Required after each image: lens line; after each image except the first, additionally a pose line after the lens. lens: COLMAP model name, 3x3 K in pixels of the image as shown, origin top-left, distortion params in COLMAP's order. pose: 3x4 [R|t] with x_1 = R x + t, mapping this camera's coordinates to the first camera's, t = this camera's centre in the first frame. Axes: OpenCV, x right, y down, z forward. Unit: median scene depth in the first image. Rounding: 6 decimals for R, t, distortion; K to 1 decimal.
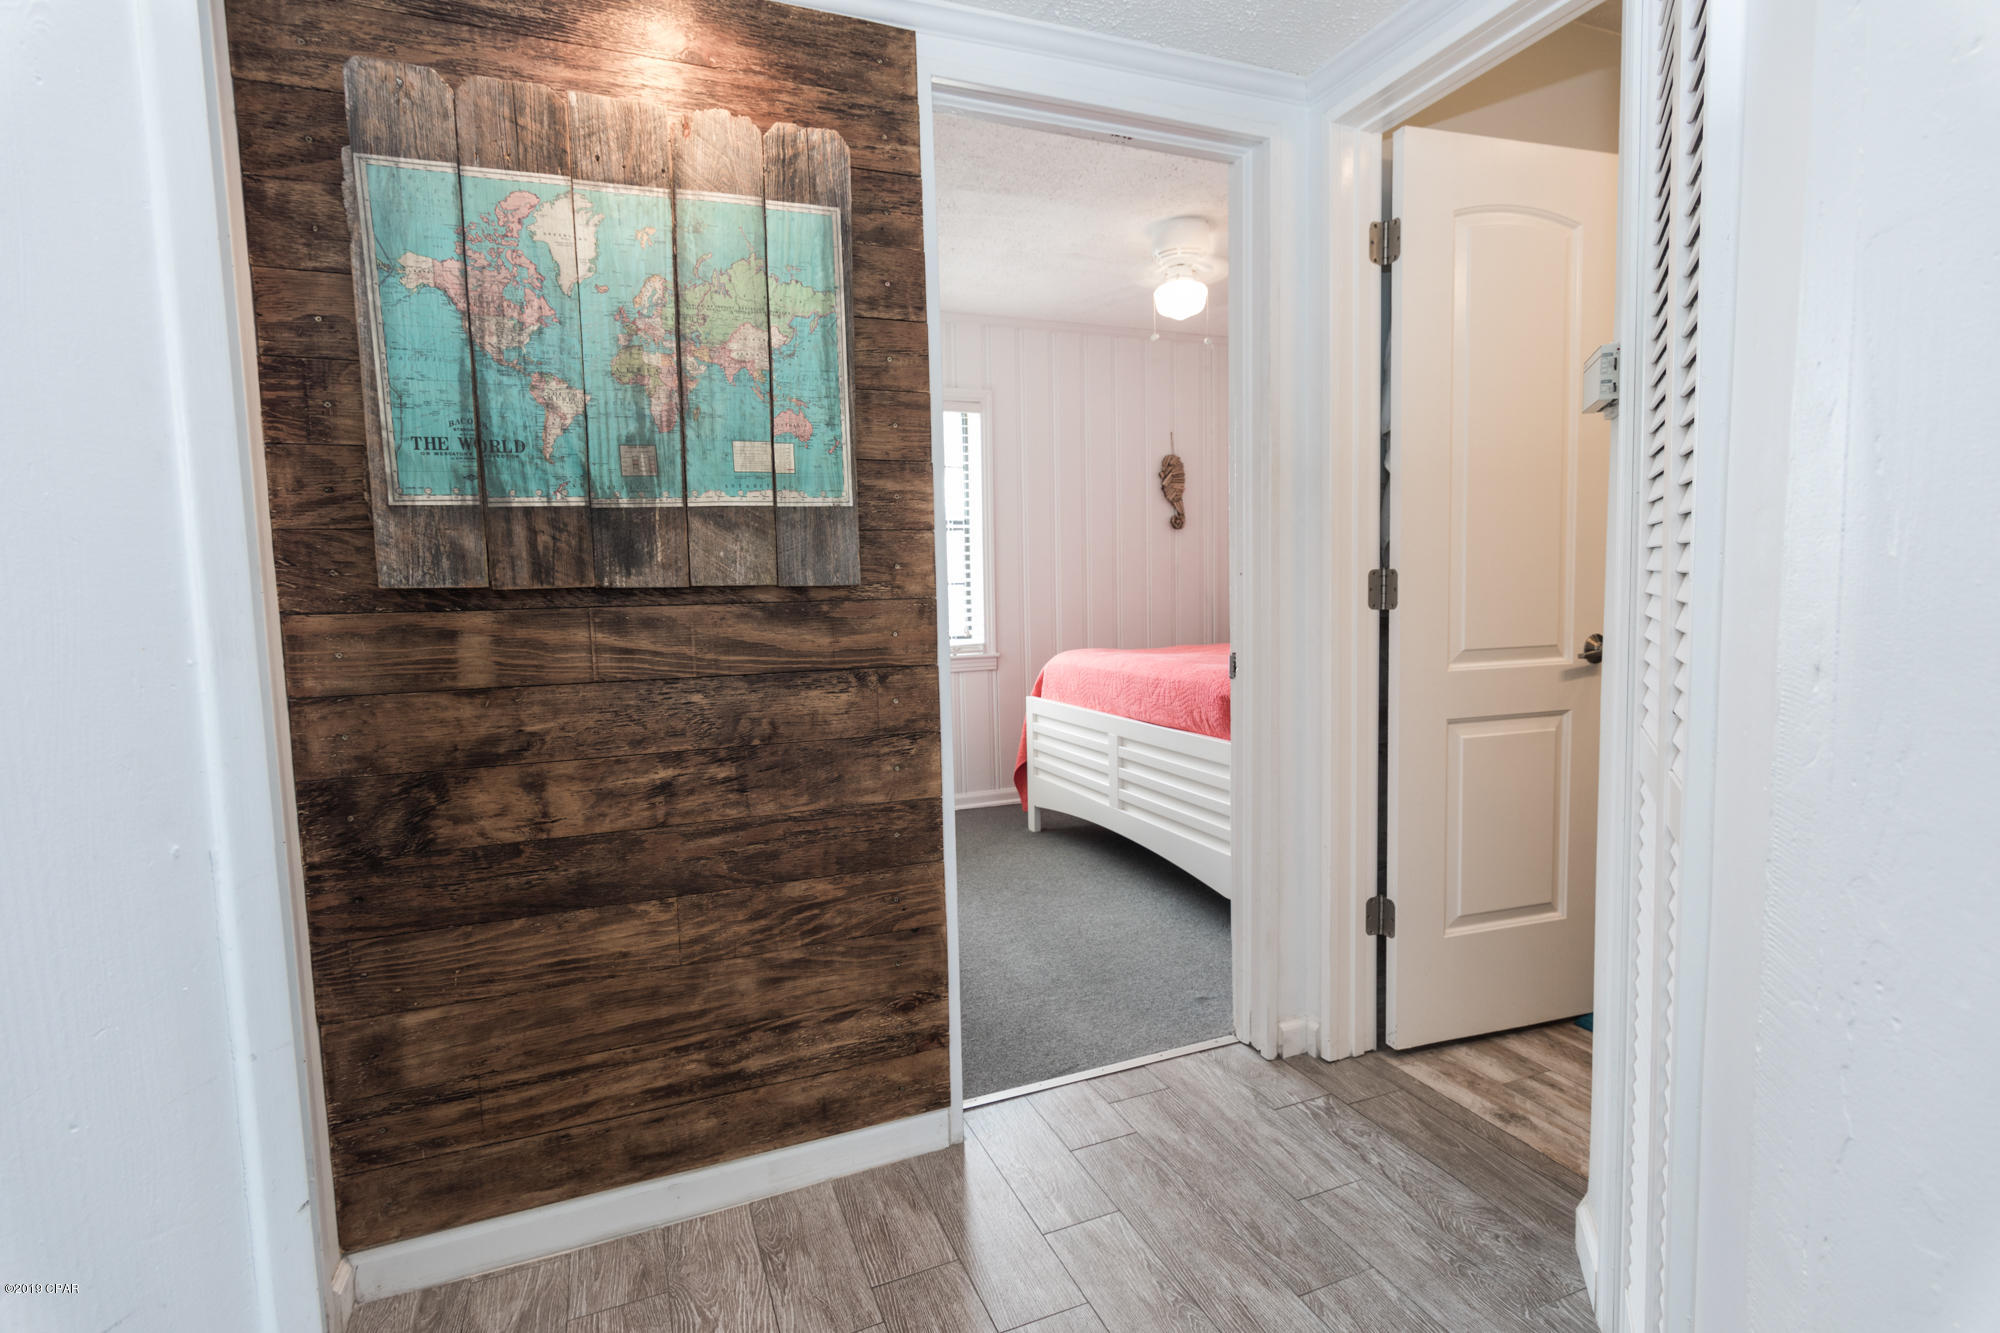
lens RADIAL K [[980.2, 0, 998.7], [0, 980.2, 670.0], [0, 0, 1]] dist [0.005078, -0.000002]
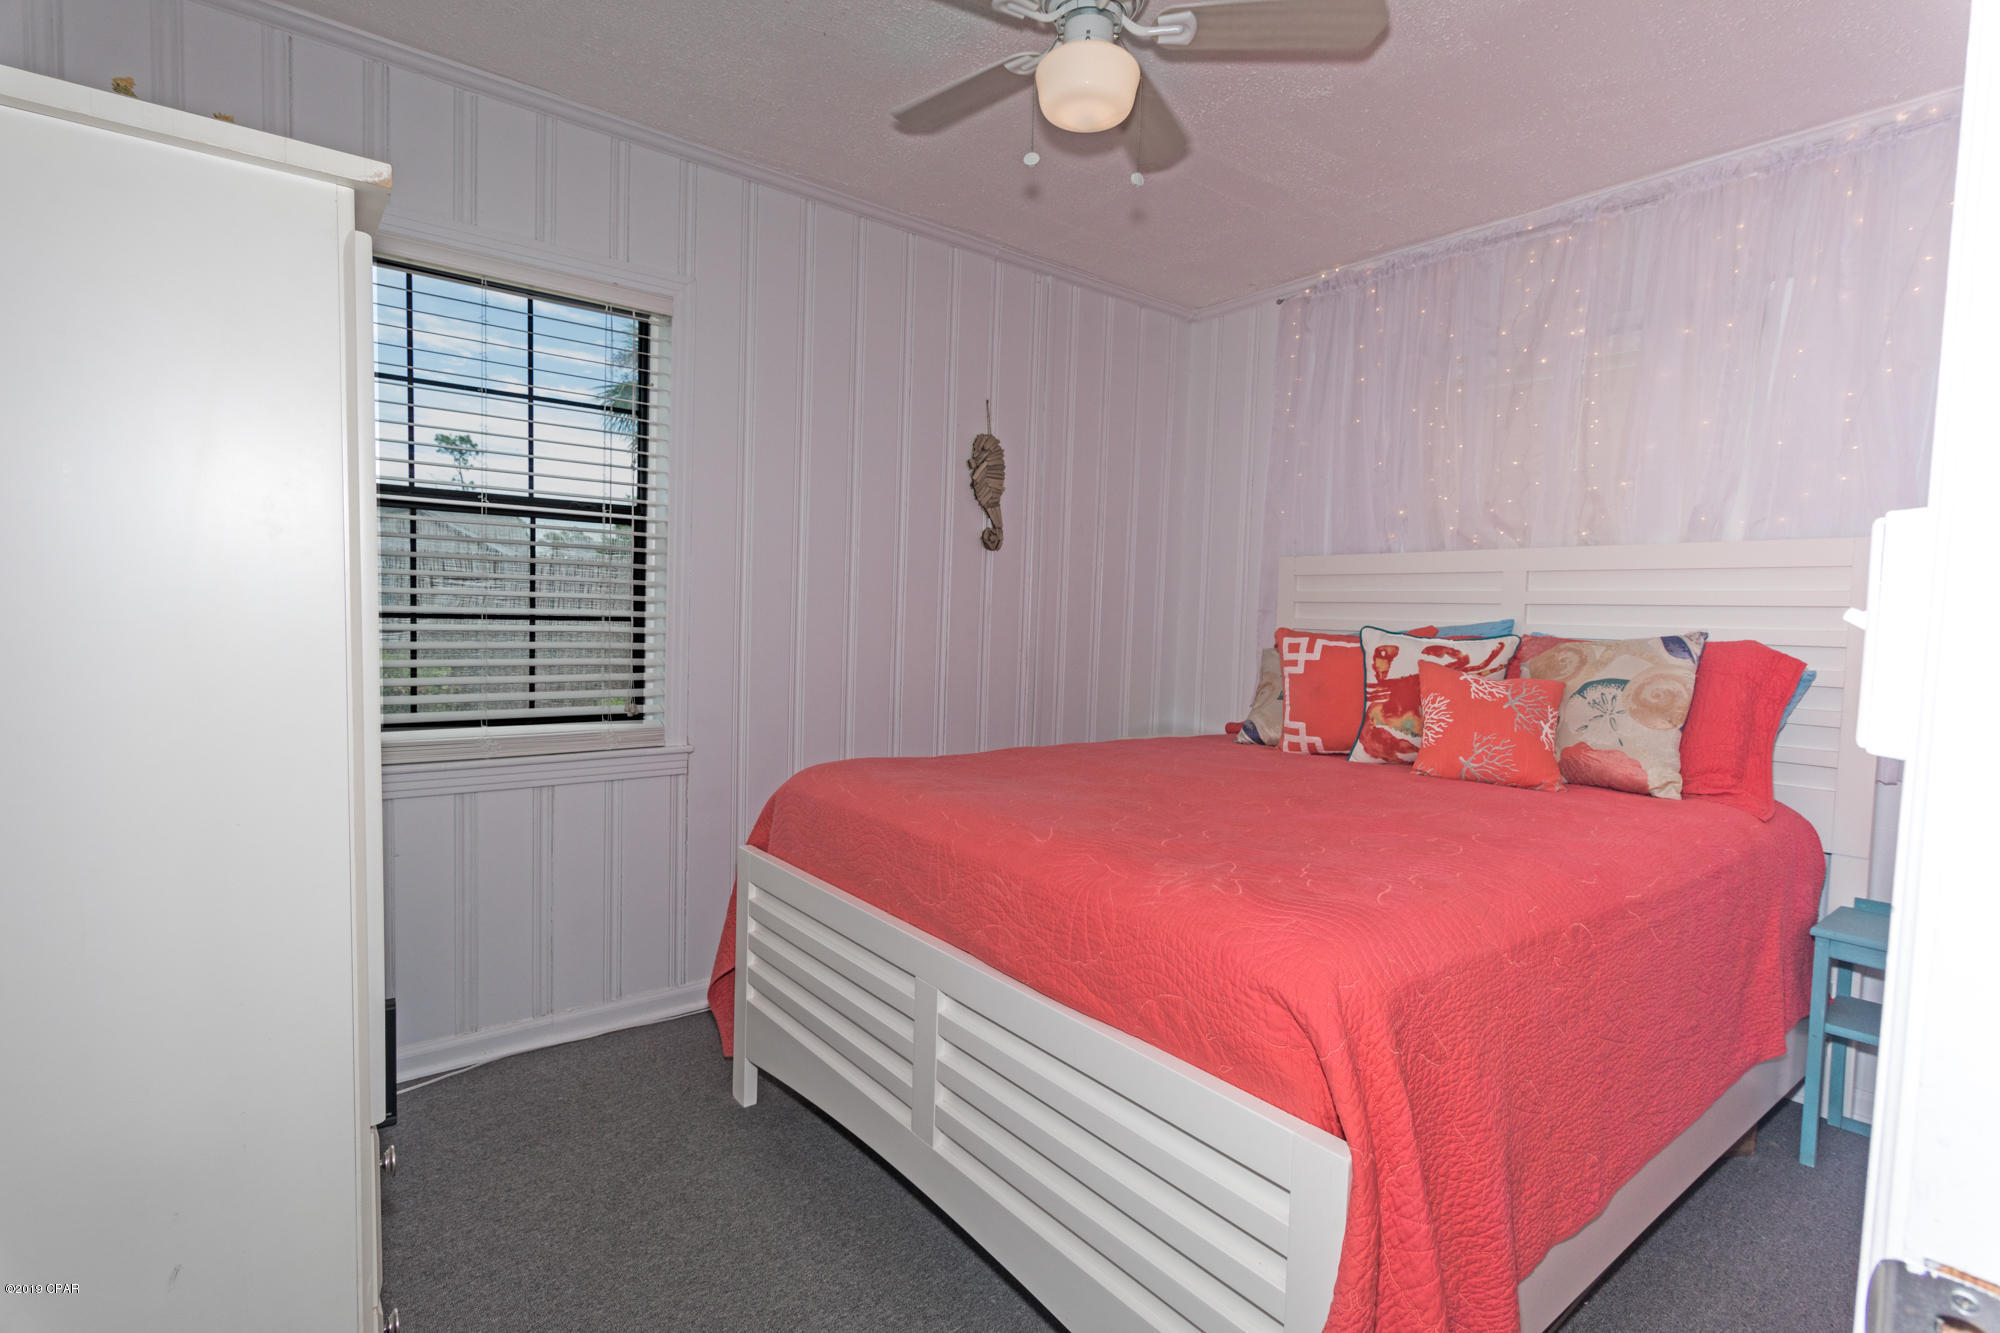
lens RADIAL K [[980.2, 0, 1008.4], [0, 980.2, 669.9], [0, 0, 1]] dist [0.005078, -0.000002]
pose [[0.957221, 0.035143, 0.287214, 0.010181], [-0.029771, 0.999291, -0.023052, -0.050449], [-0.287821, 0.013515, 0.957589, 0.381946]]
